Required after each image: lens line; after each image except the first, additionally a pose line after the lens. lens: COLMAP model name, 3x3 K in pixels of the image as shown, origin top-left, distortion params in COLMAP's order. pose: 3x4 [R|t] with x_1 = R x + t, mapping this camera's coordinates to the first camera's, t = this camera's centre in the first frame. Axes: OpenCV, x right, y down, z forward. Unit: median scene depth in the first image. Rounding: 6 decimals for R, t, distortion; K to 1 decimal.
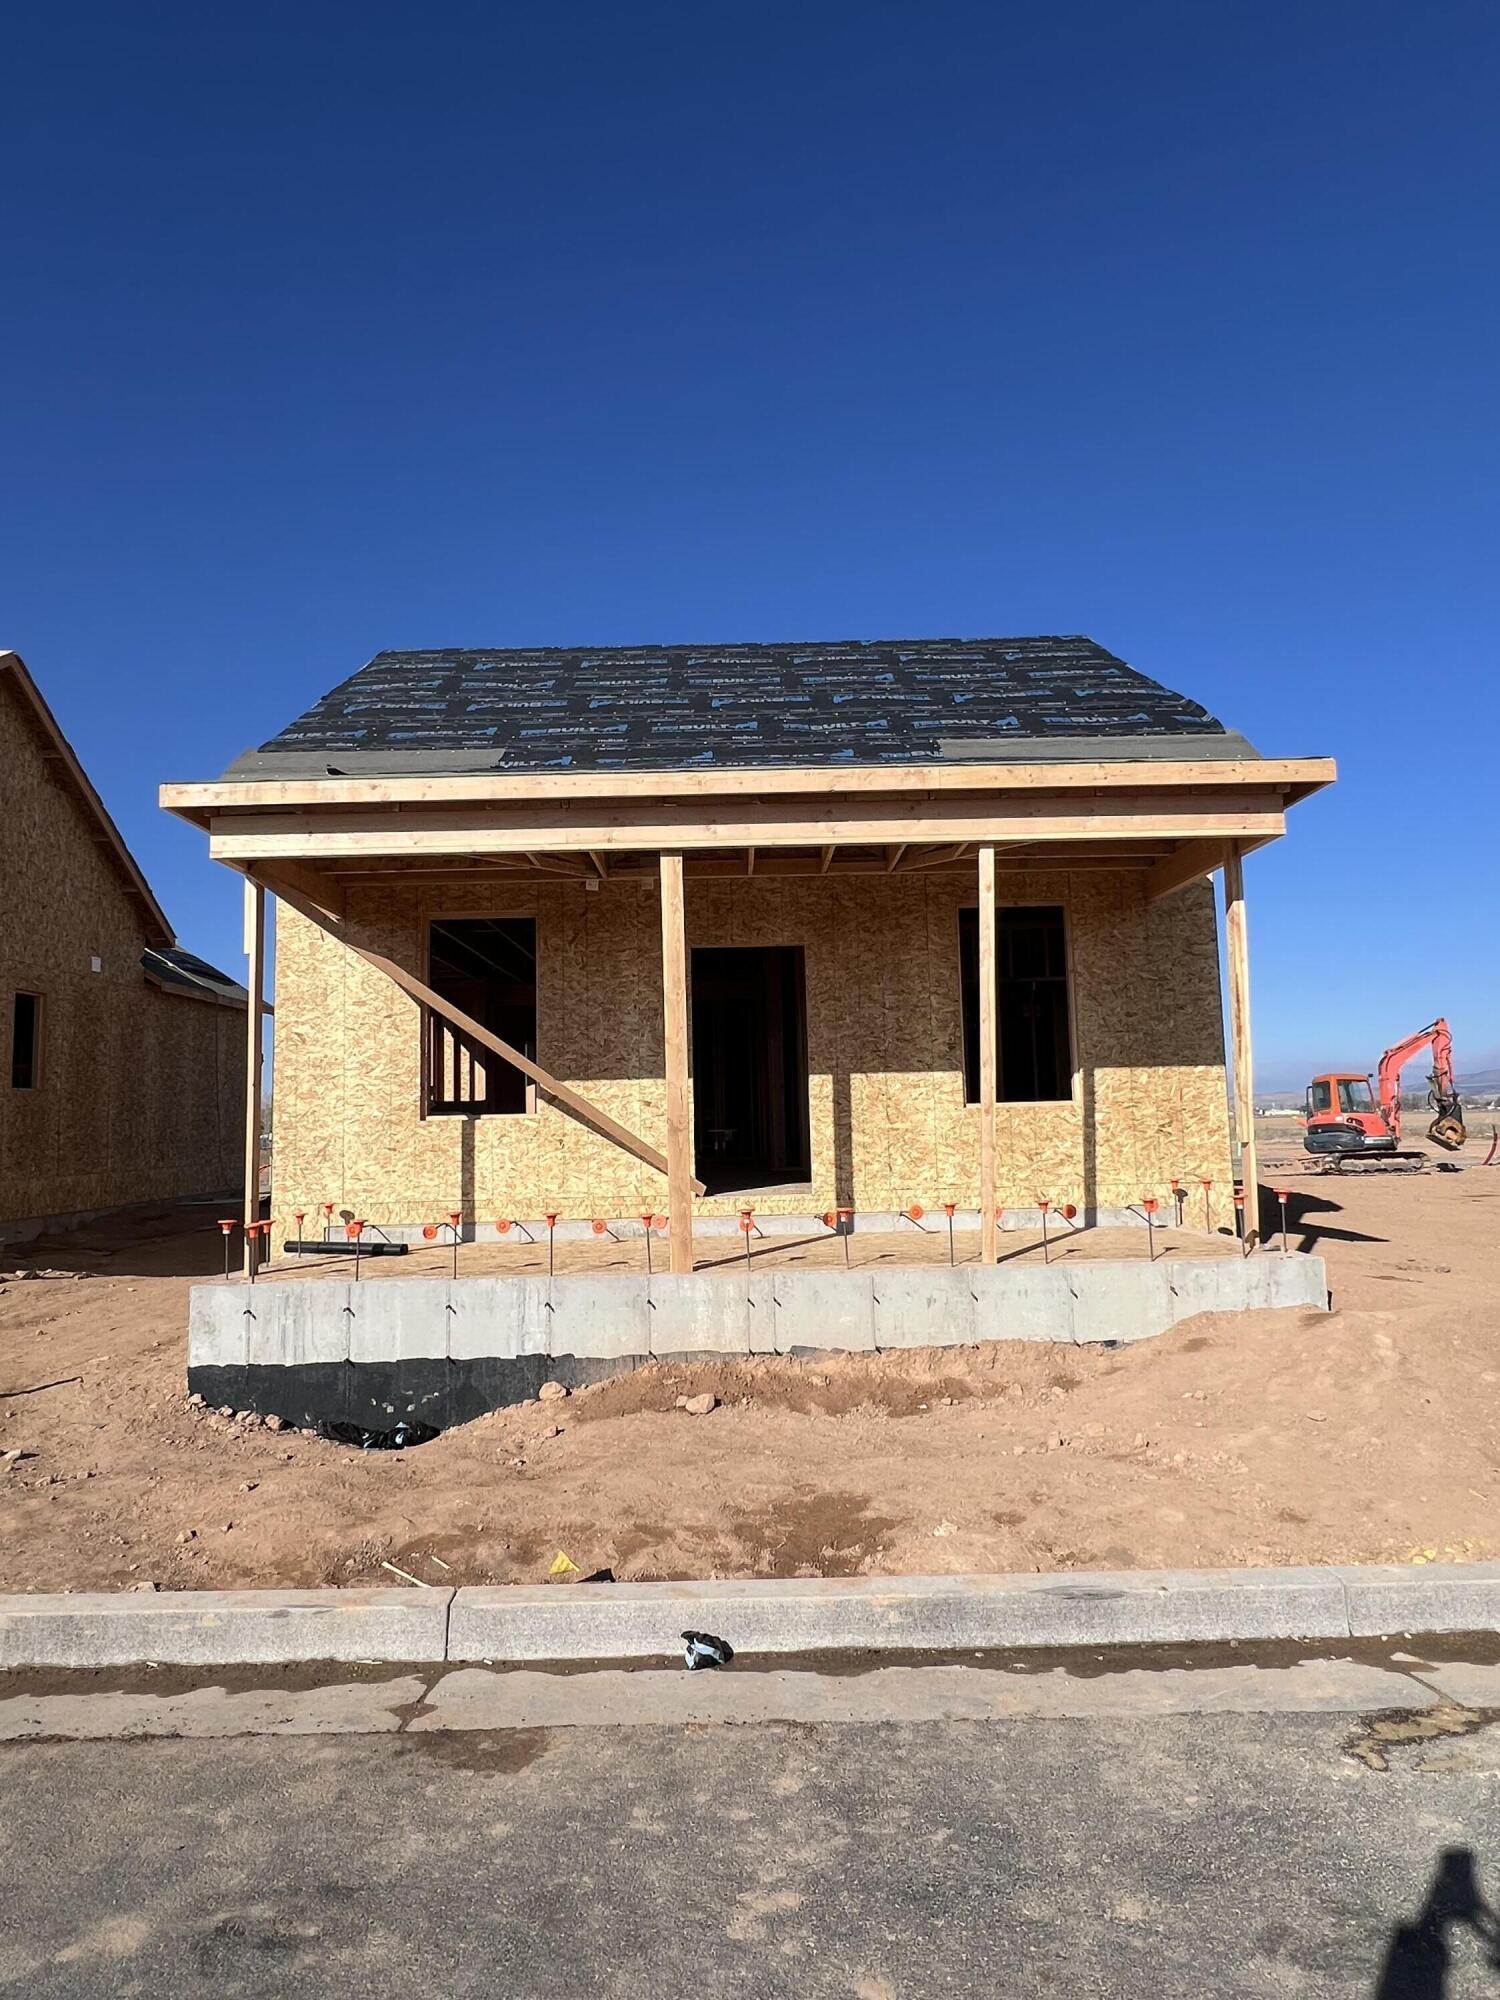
lens RADIAL K [[1180.8, 0, 750.0], [0, 1180.8, 1000.0], [0, 0, 1]] dist [-0.003449, -0.001015]
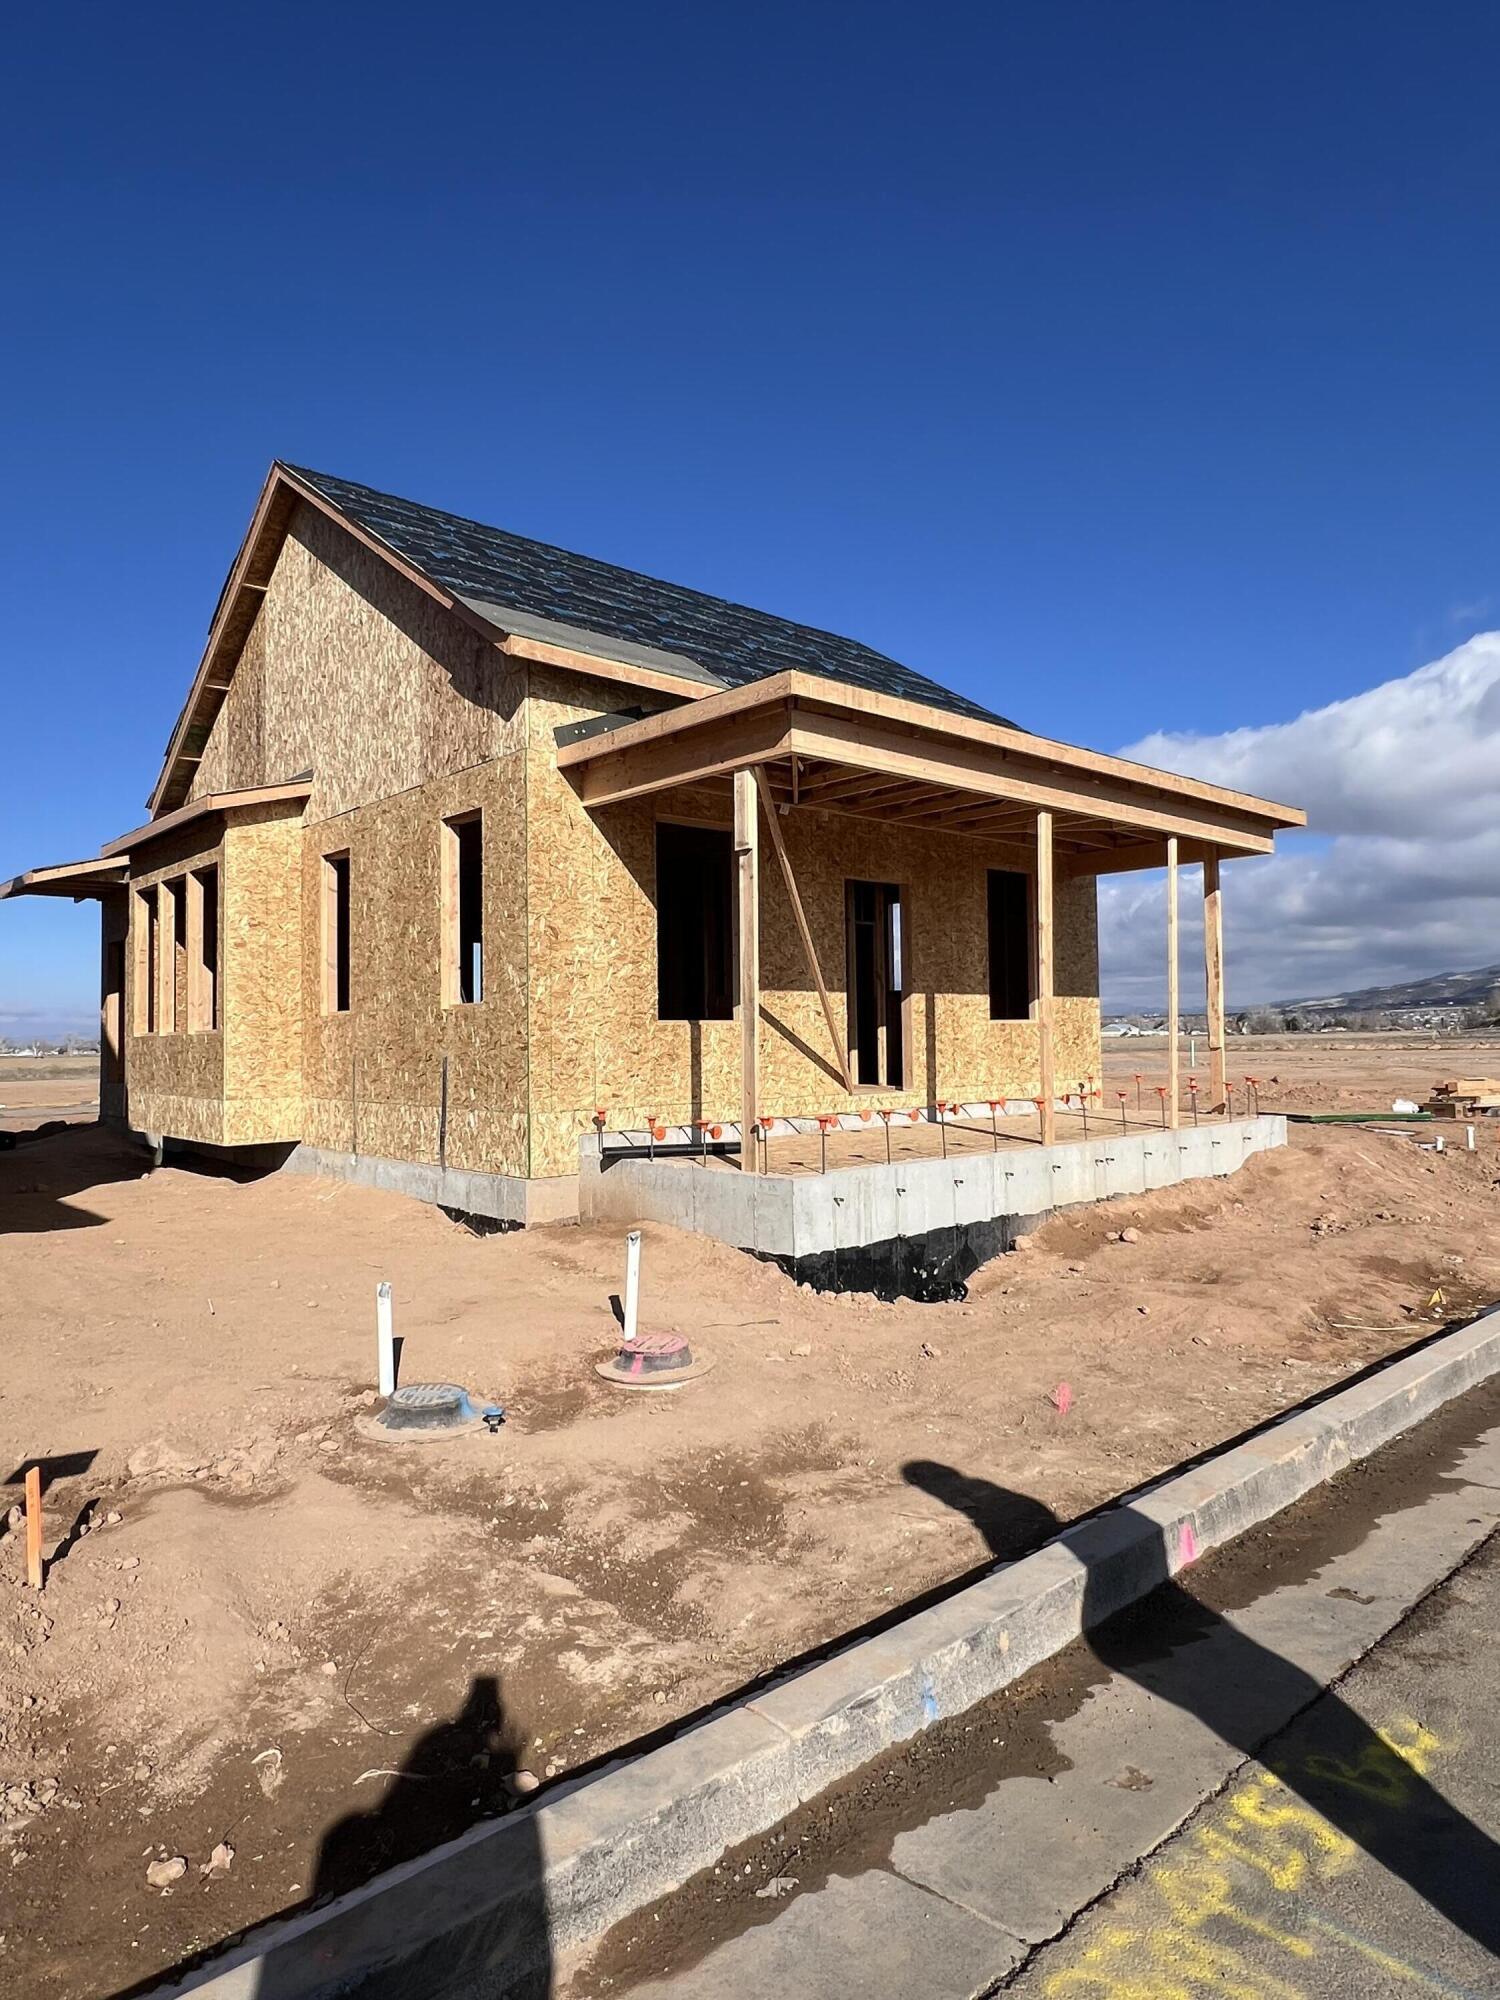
lens RADIAL K [[1180.8, 0, 750.0], [0, 1180.8, 1000.0], [0, 0, 1]] dist [-0.003449, -0.001015]
pose [[0.742631, 0.033512, 0.668862, -0.879815], [-0.070042, 0.997156, 0.027807, 0.048529], [-0.666028, -0.067499, 0.742866, 0.215642]]
